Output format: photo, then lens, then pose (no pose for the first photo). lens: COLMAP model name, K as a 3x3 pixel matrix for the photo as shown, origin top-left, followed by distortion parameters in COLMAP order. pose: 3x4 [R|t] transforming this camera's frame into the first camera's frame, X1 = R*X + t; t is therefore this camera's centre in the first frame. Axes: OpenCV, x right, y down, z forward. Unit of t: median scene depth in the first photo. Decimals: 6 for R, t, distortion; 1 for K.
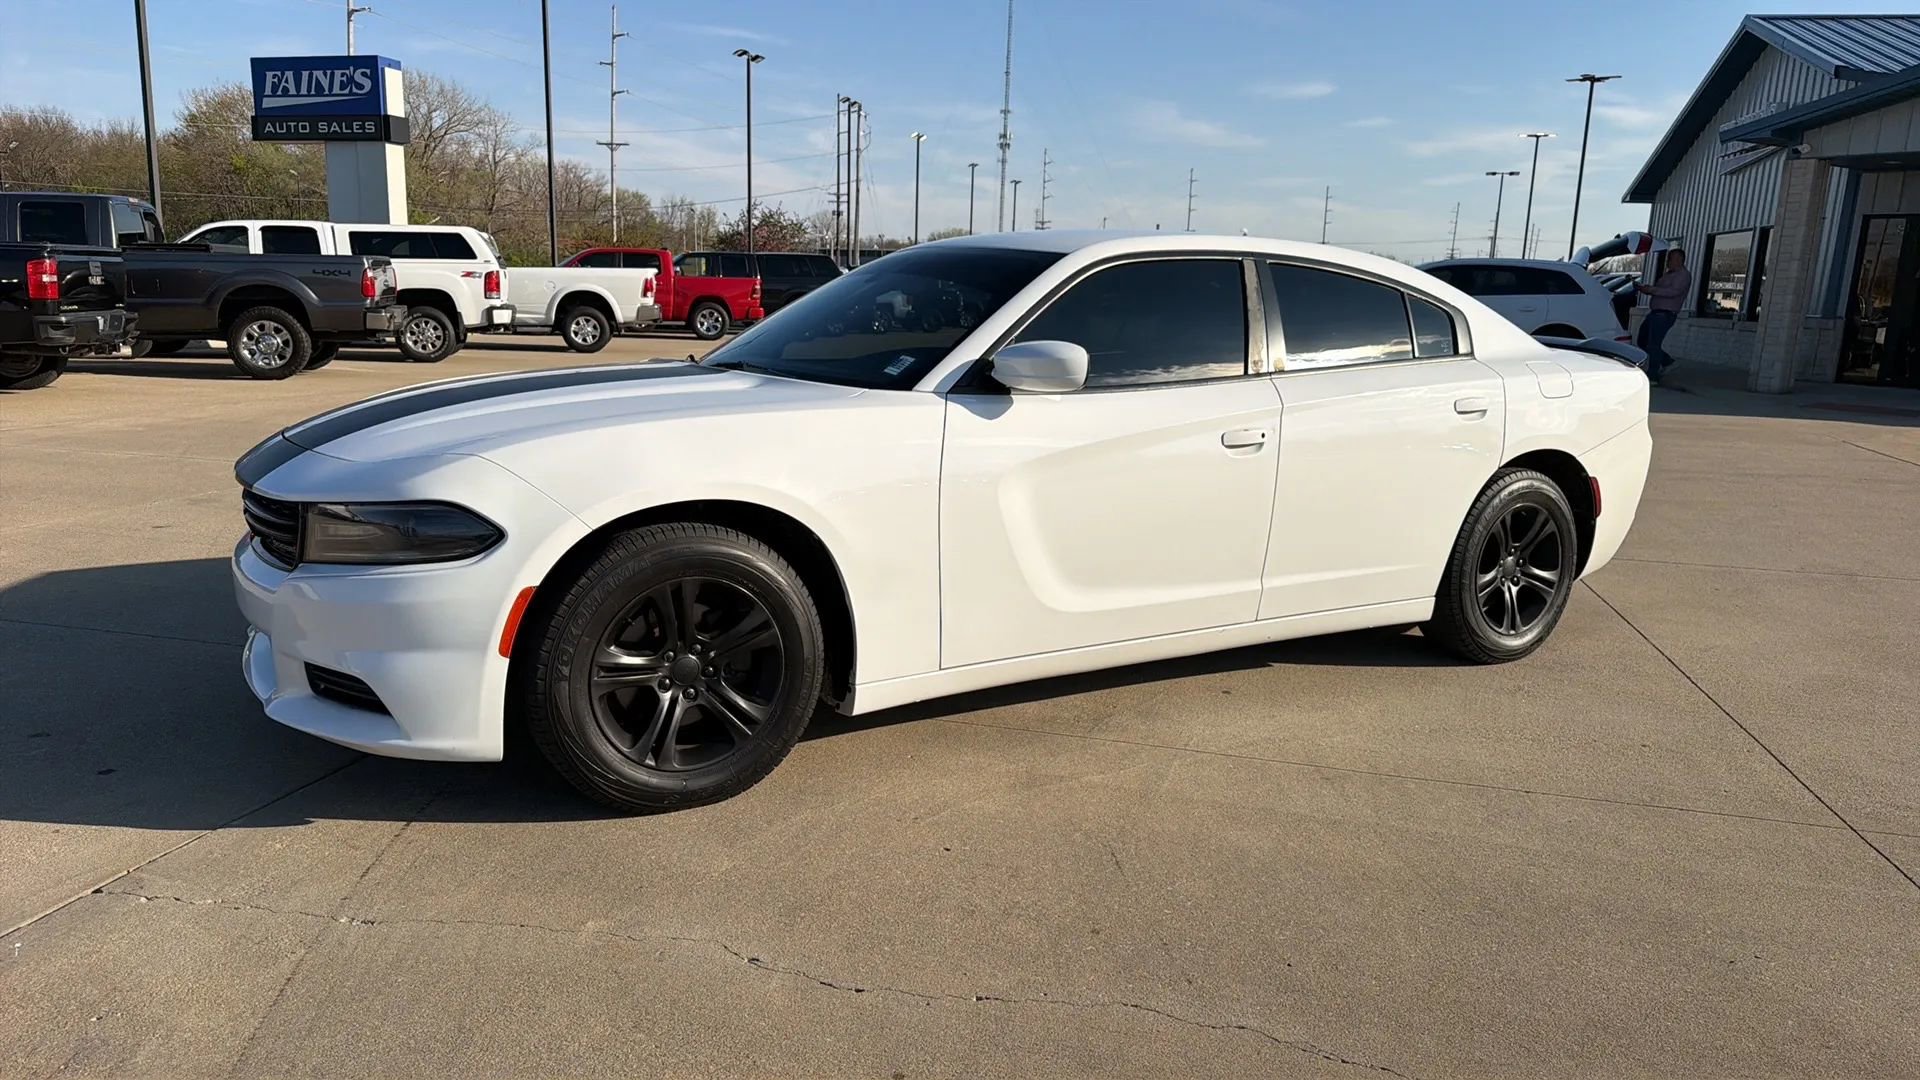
lens RADIAL K [[1286.5, 0, 960.0], [0, 1286.5, 540.0], [0, 0, 1]] dist [0.049413, -0.067552]
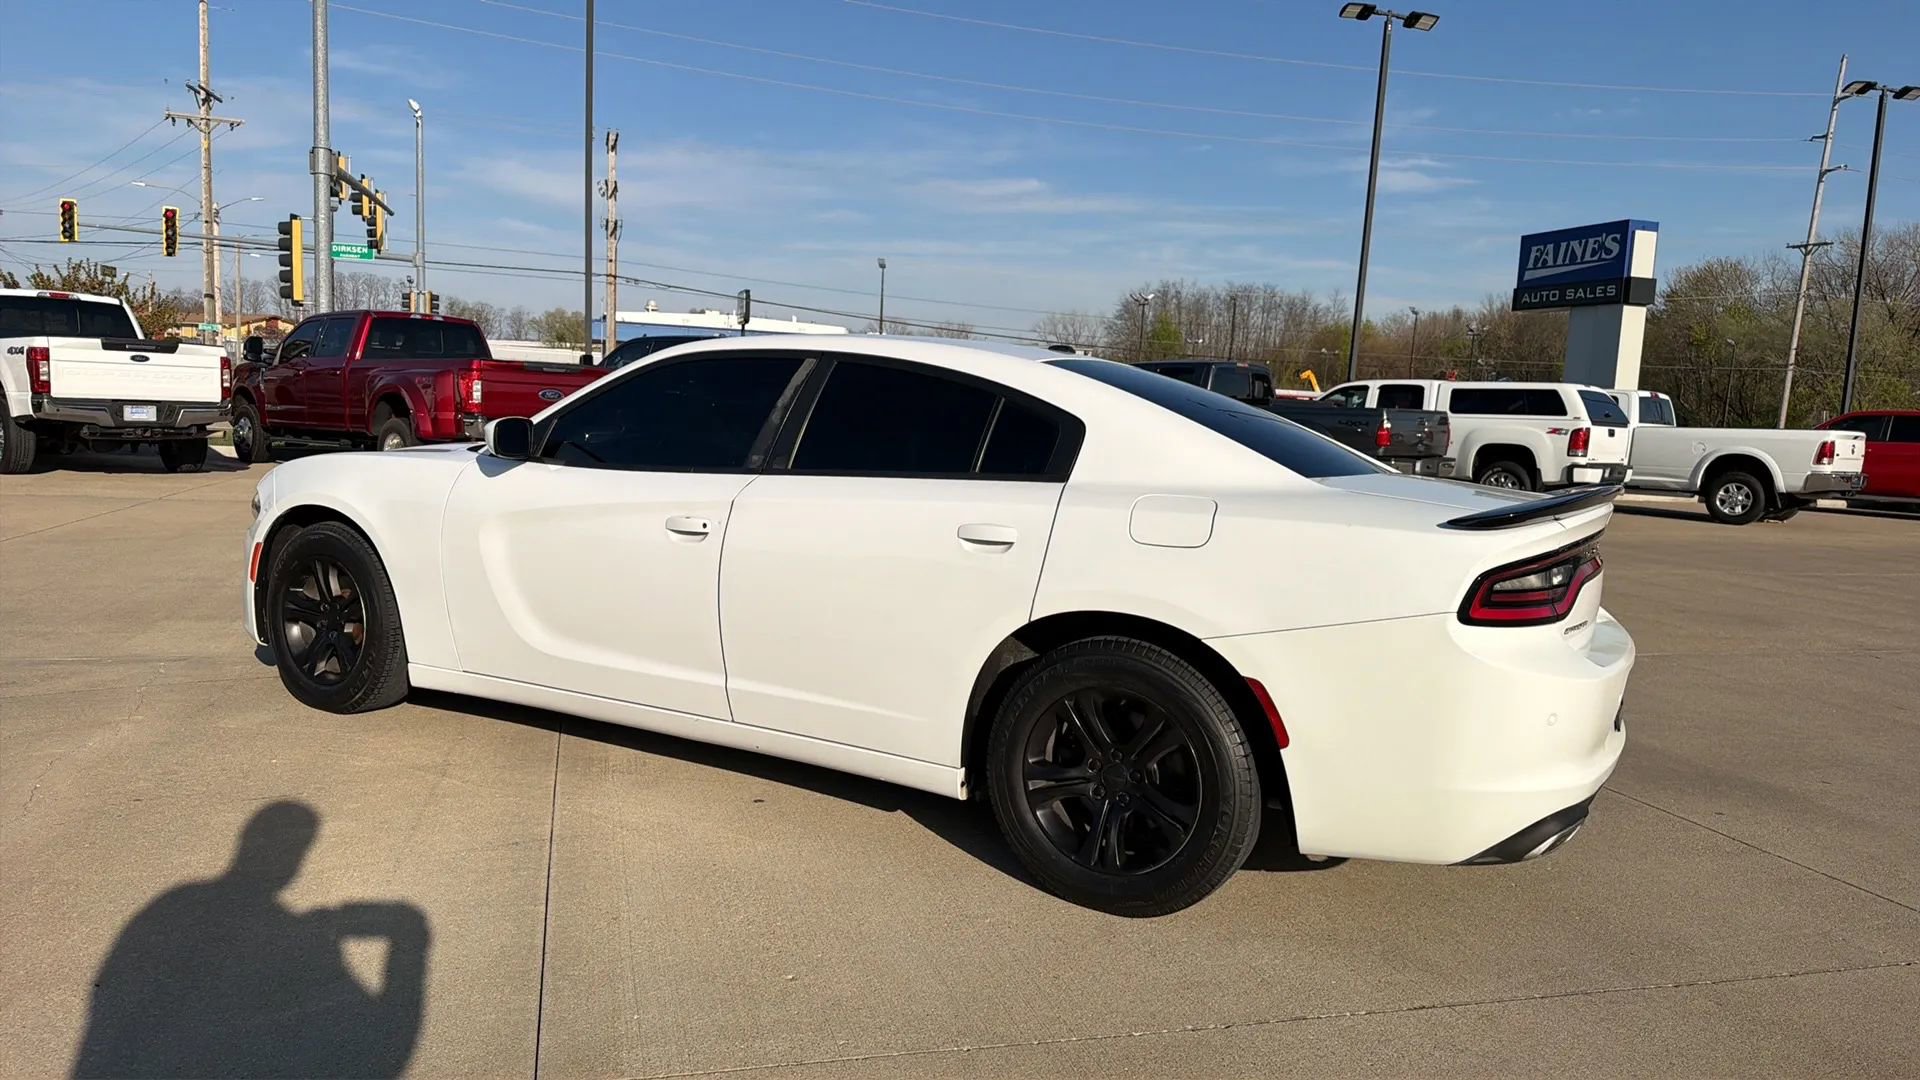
lens RADIAL K [[1303.4, 0, 960.0], [0, 1303.4, 540.0], [0, 0, 1]] dist [0.051918, -0.056349]
pose [[0.488549, 0.090549, -0.867825, 0.225144], [-0.203987, 0.978891, -0.012698, -0.018304], [0.848357, 0.183229, 0.496707, 0.125802]]
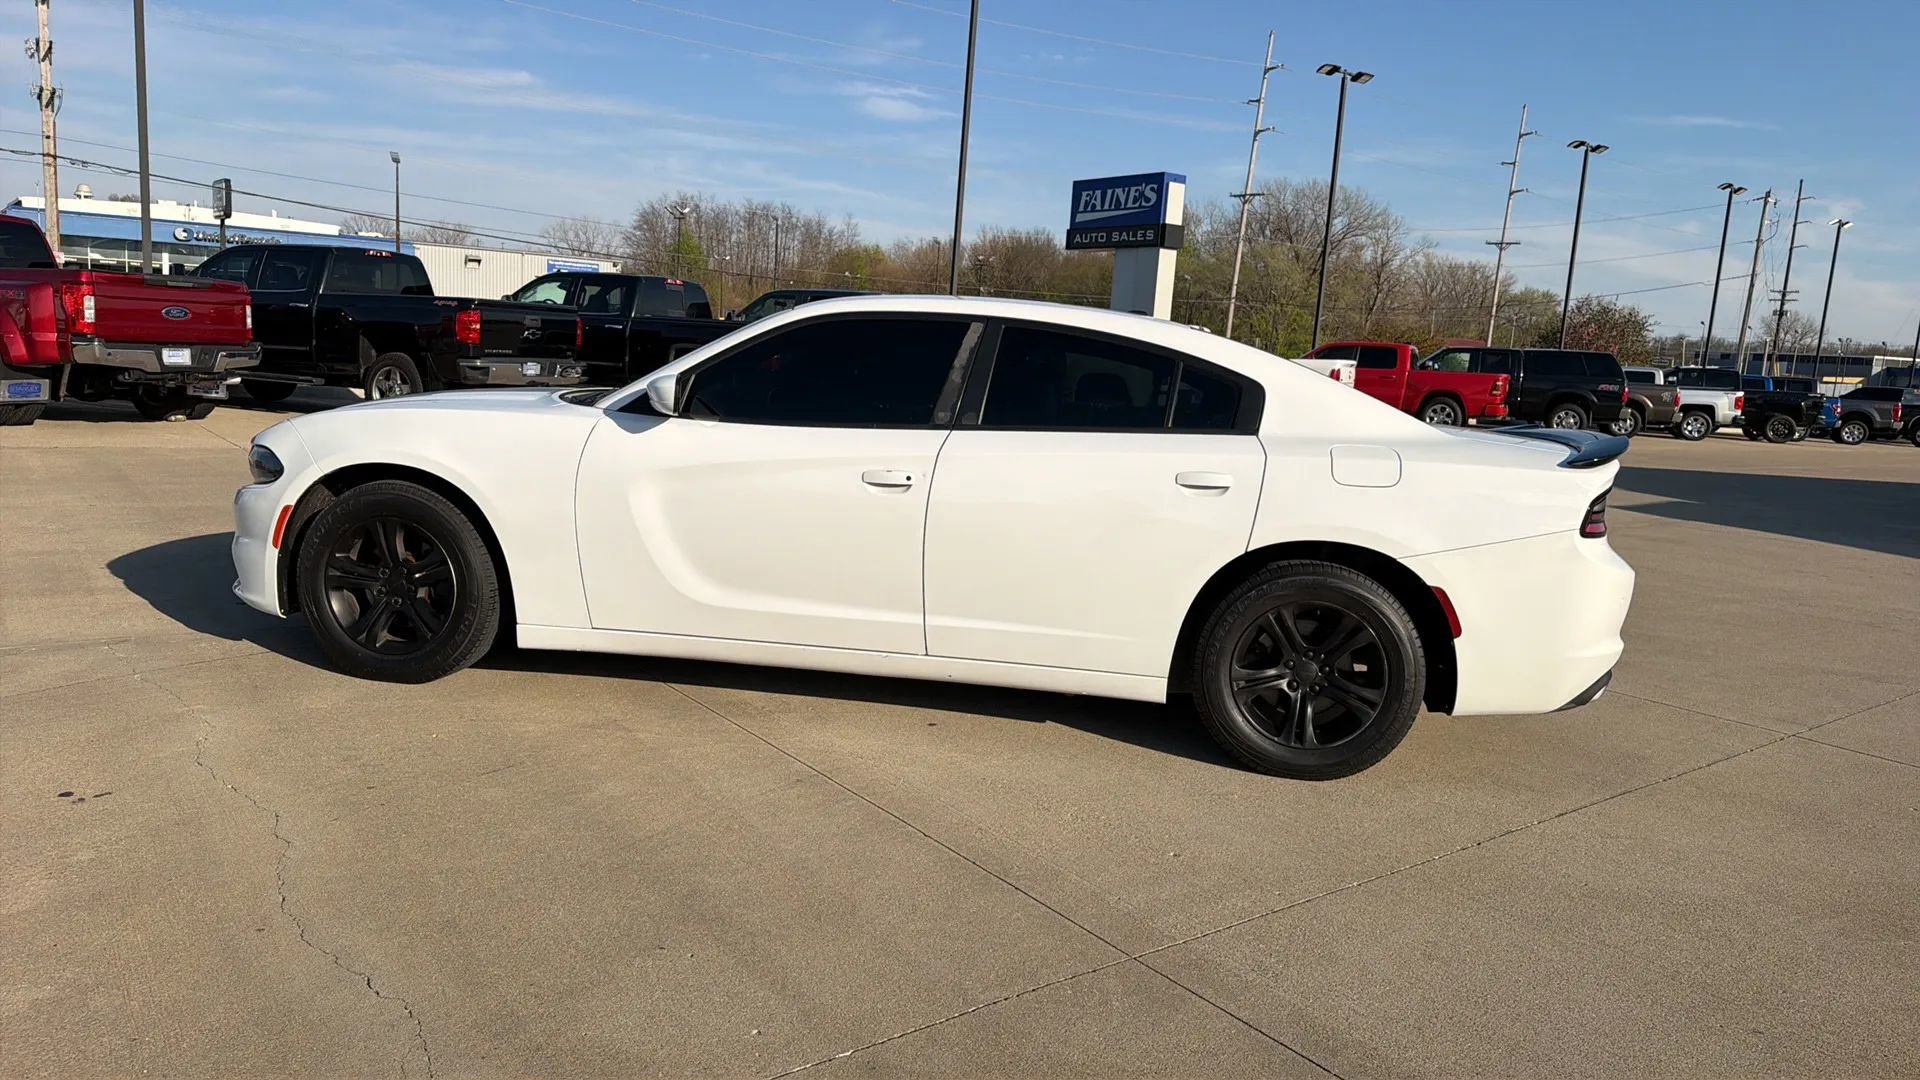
lens RADIAL K [[1290.9, 0, 973.1], [0, 1290.9, 541.6], [0, 0, 1]] dist [0.091522, -0.111855]
pose [[0.784353, 0.115811, -0.609408, 0.175949], [-0.161509, 0.986661, -0.020370, -0.002795], [0.598920, 0.114402, 0.792595, 0.033270]]
